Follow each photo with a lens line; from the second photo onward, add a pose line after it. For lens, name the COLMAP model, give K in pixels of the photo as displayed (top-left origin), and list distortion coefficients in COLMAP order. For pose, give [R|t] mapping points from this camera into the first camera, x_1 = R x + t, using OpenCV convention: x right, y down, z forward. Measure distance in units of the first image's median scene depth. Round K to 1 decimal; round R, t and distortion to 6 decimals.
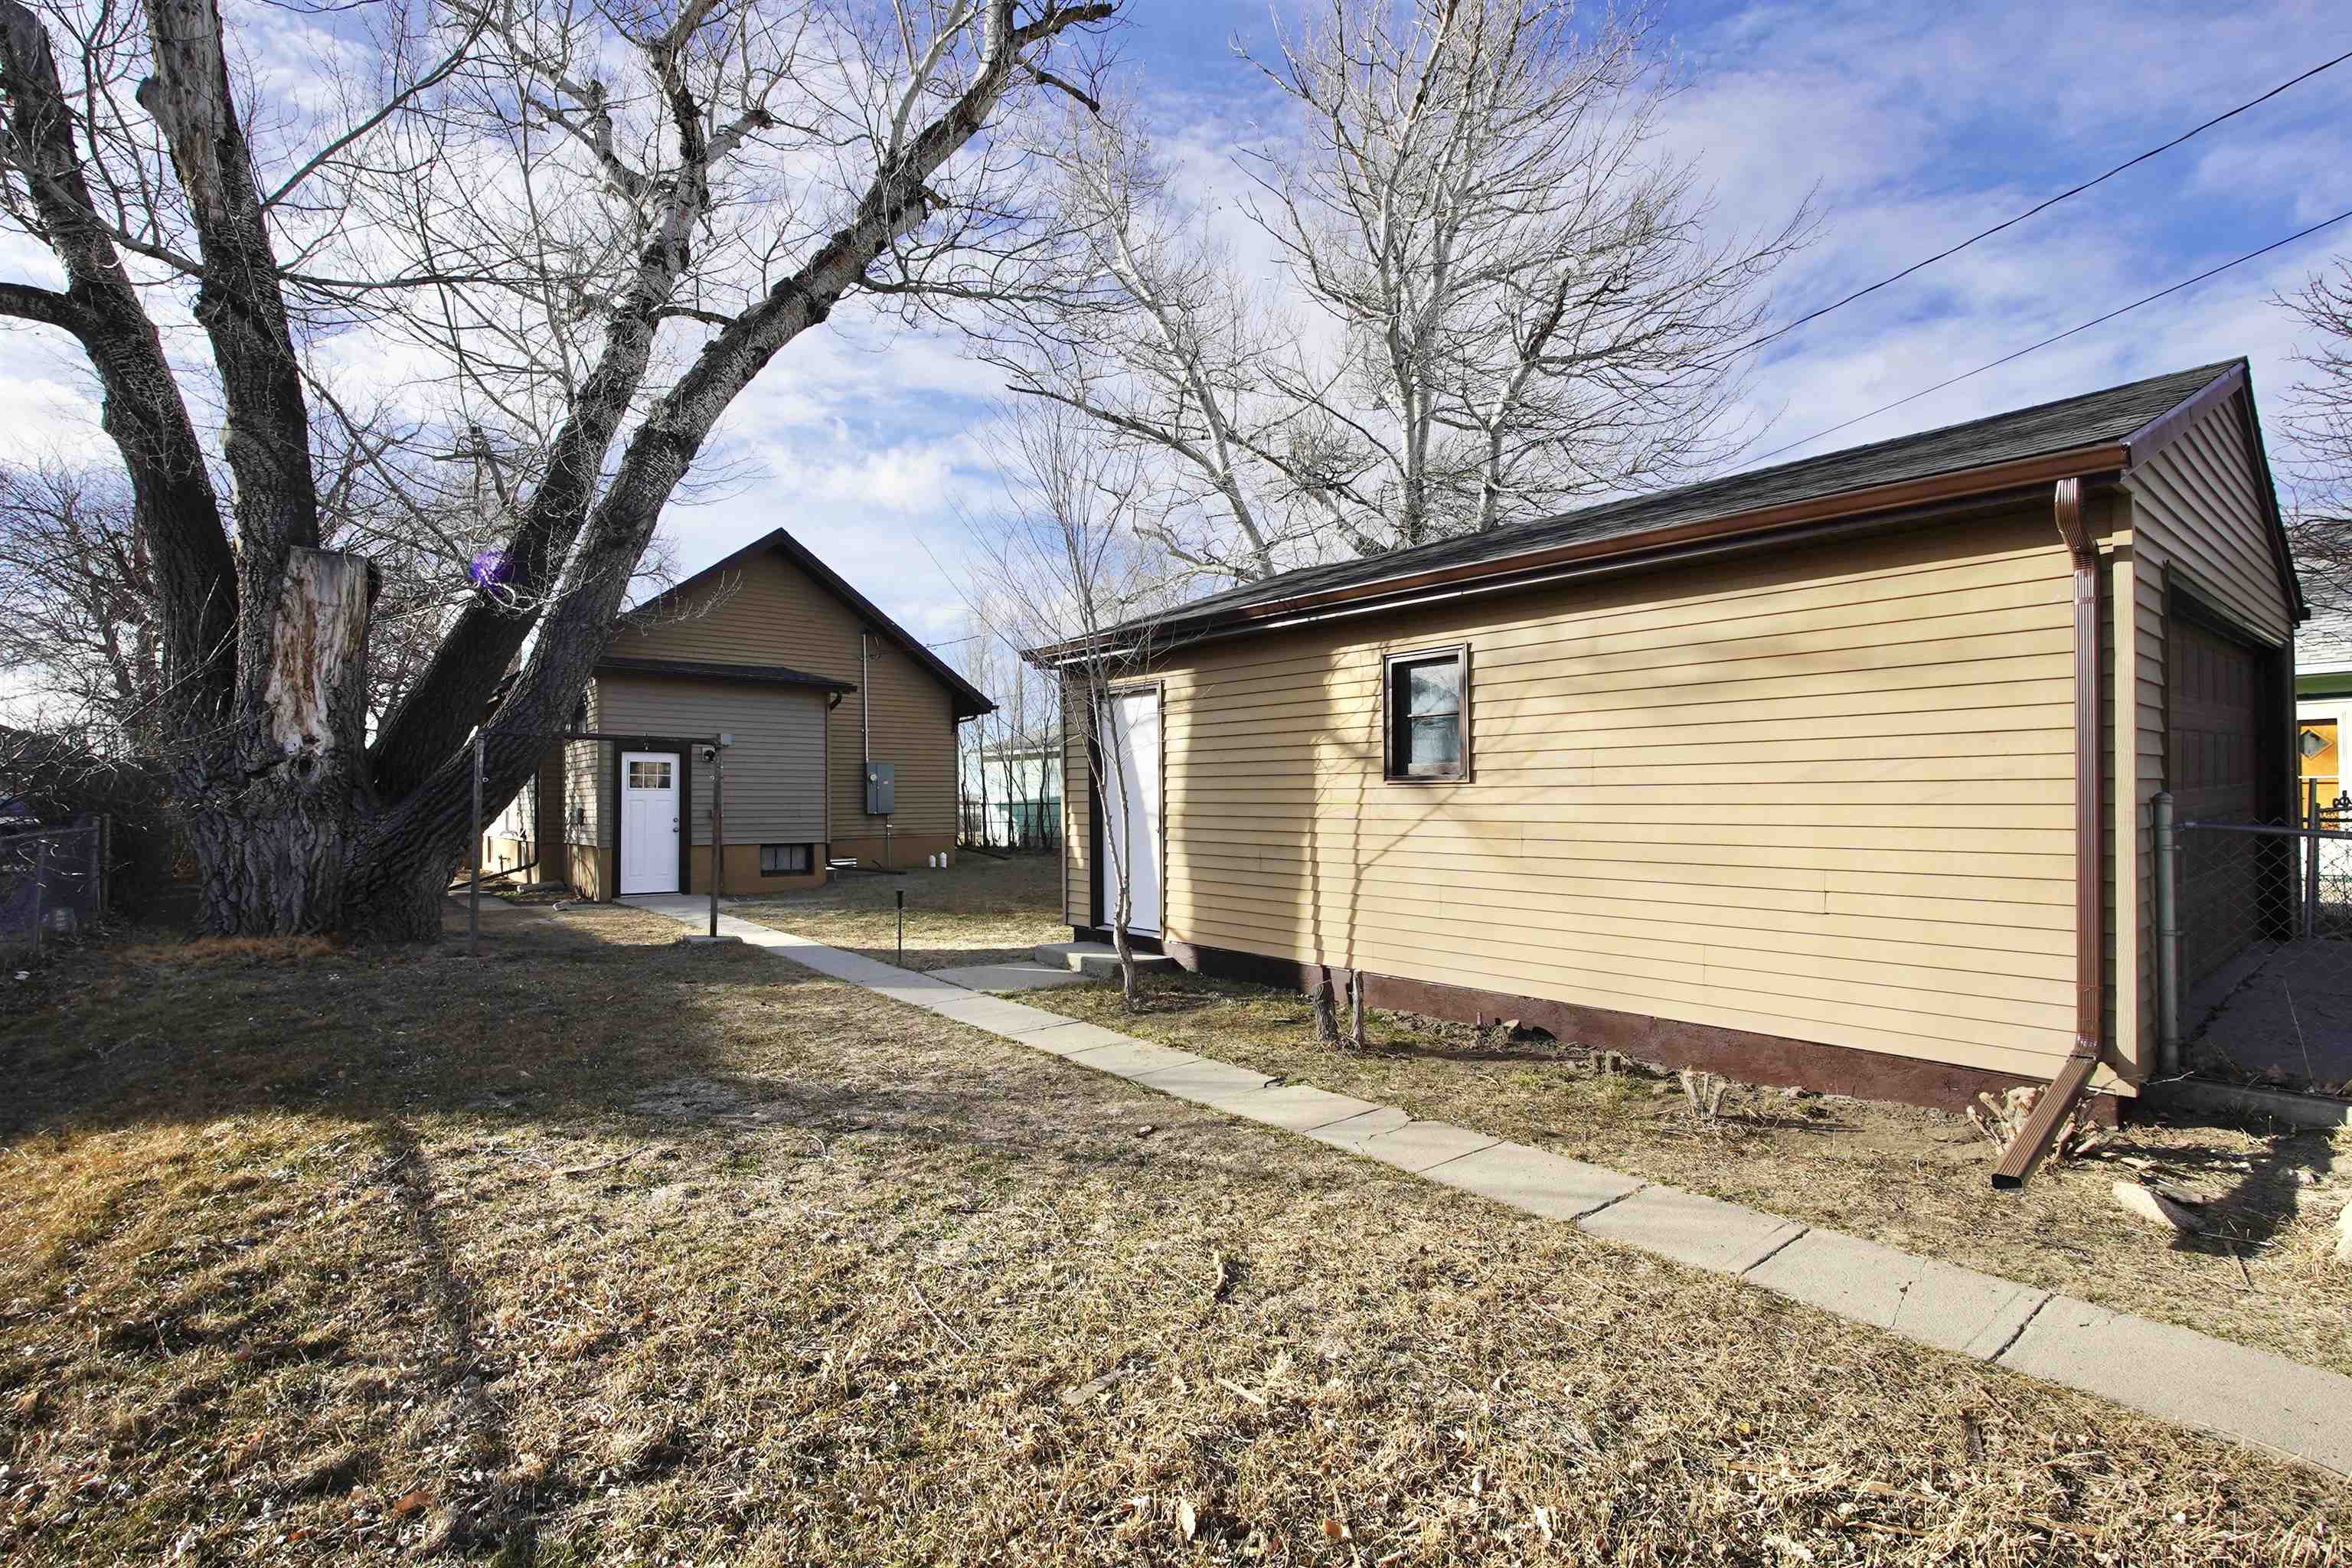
lens RADIAL K [[1080.9, 0, 1177.8], [0, 1080.9, 789.4], [0, 0, 1]] dist [-0.016962, 0.007750]
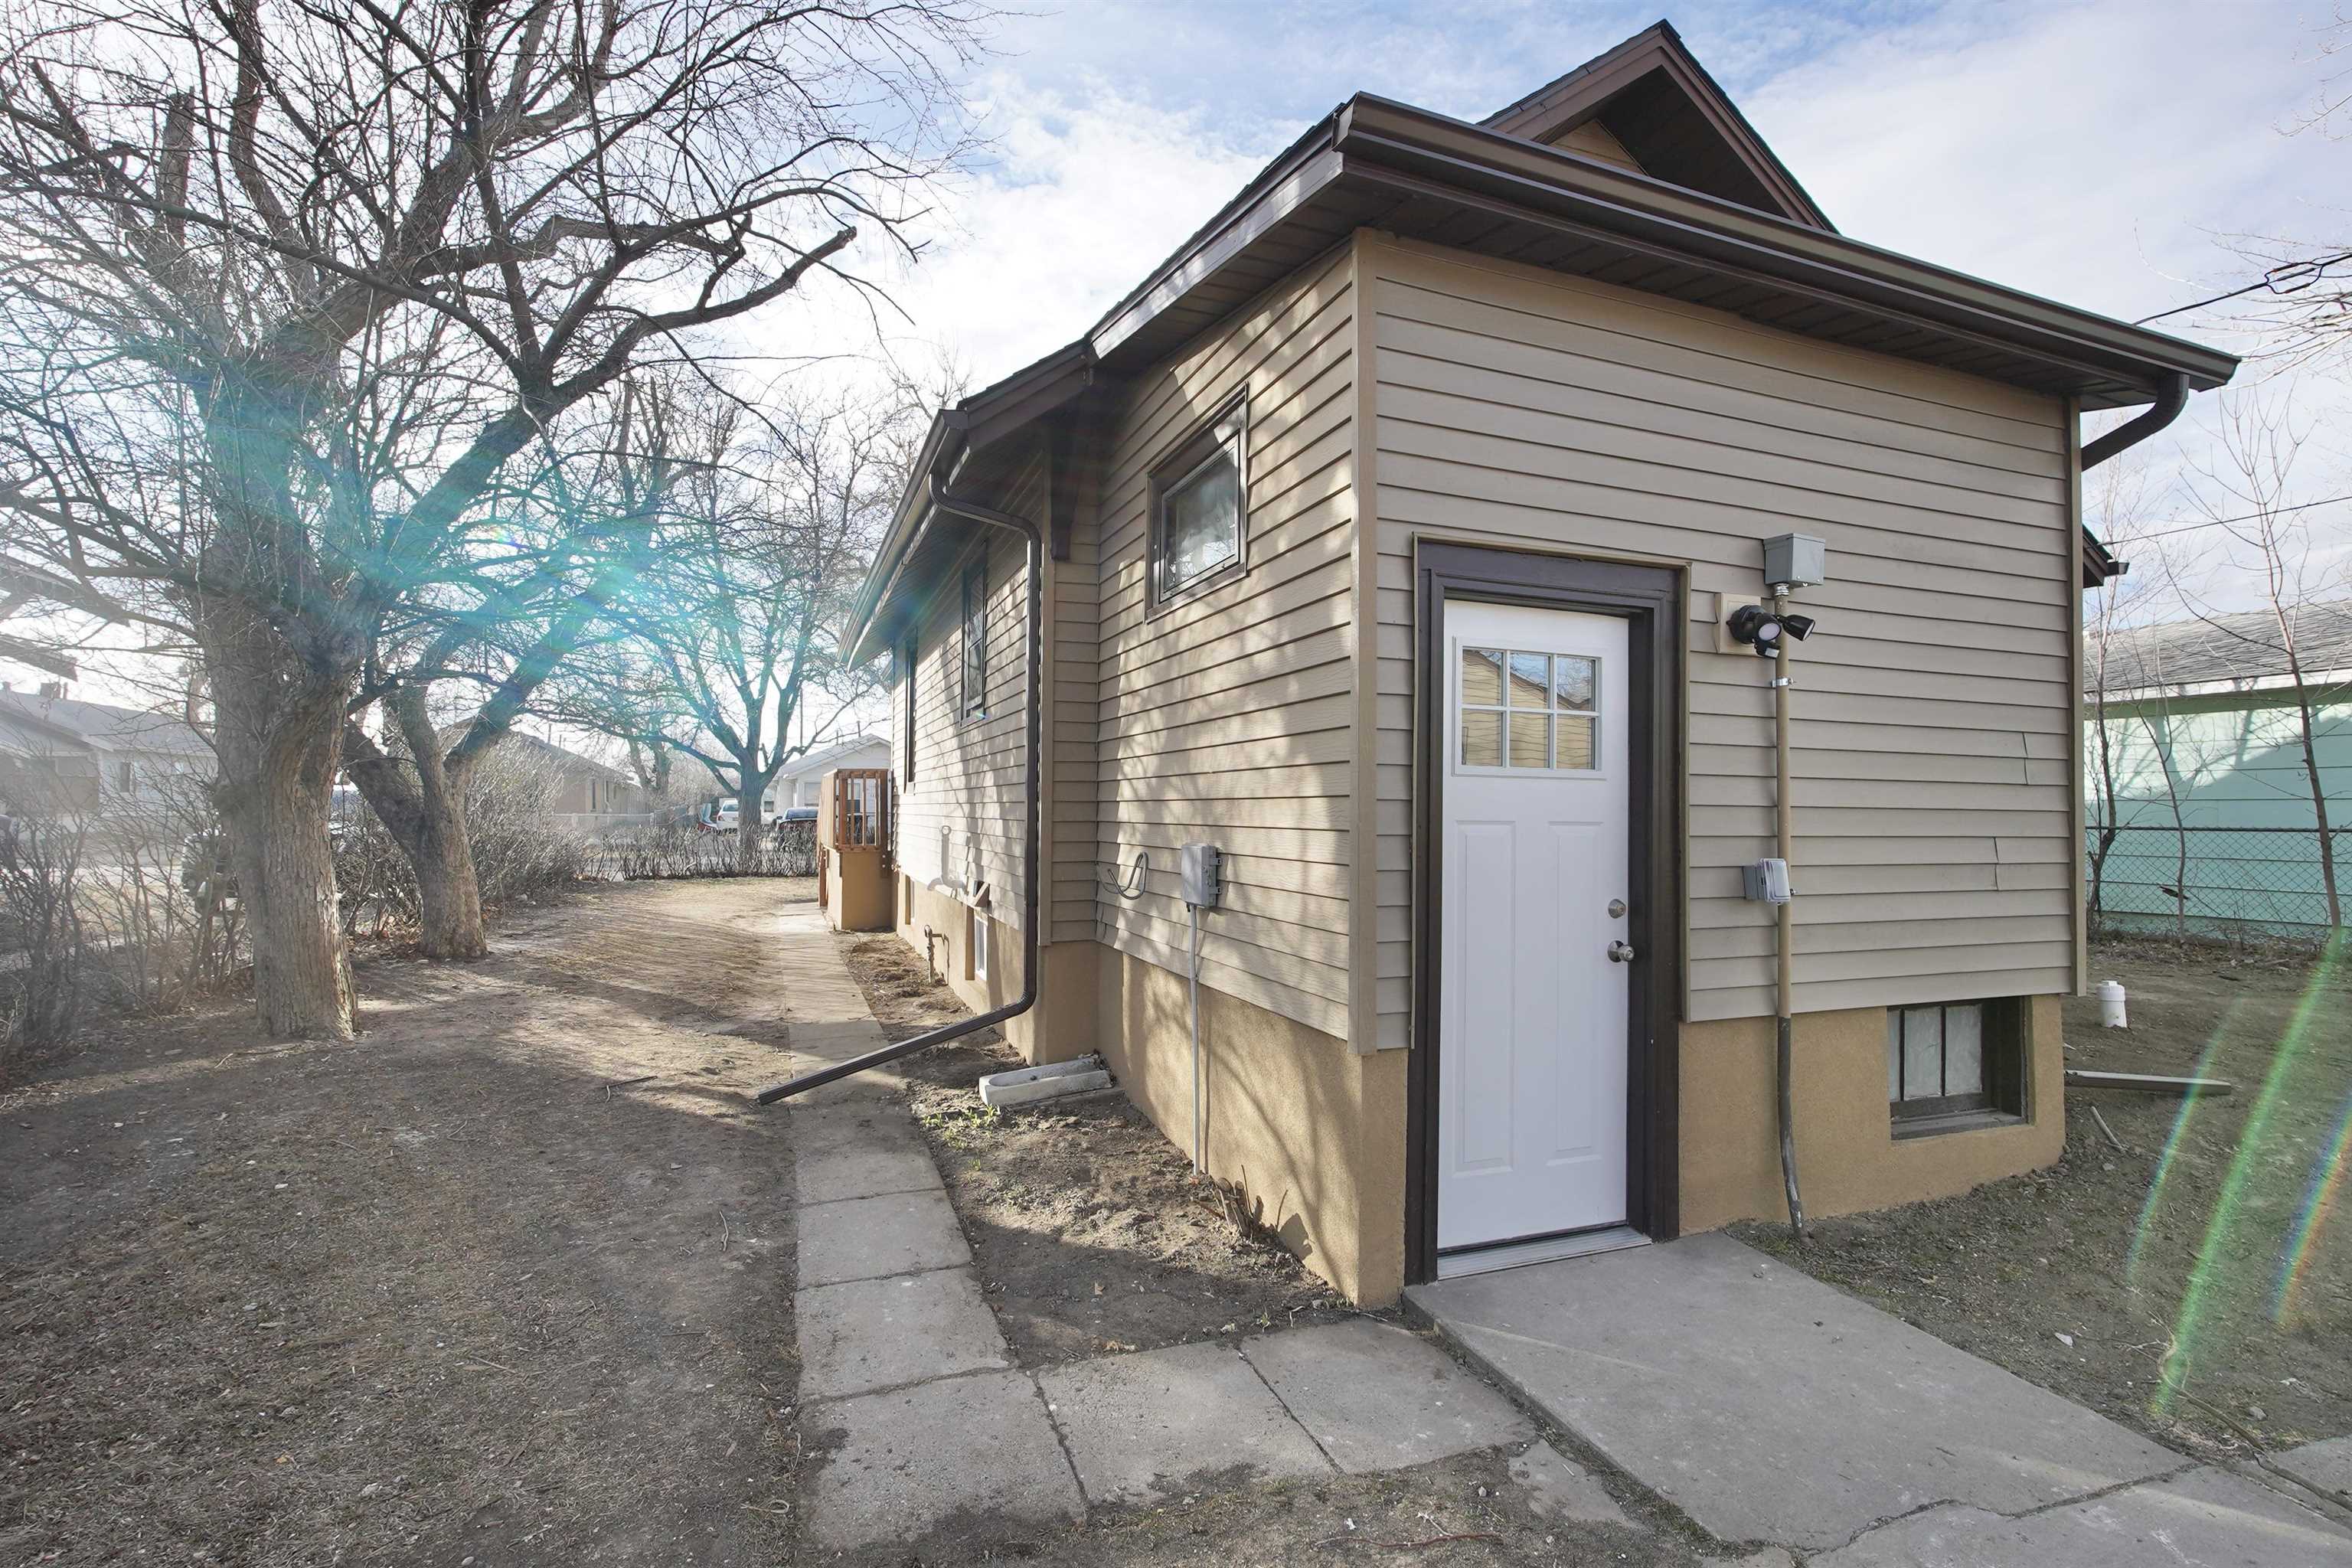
lens RADIAL K [[1080.9, 0, 1180.6], [0, 1080.9, 787.7], [0, 0, 1]] dist [-0.016962, 0.007750]
pose [[0.948485, 0.008928, -0.316695, -0.472491], [-0.011393, 0.999917, -0.005933, 0.004715], [0.316616, 0.009236, 0.948509, 0.738510]]
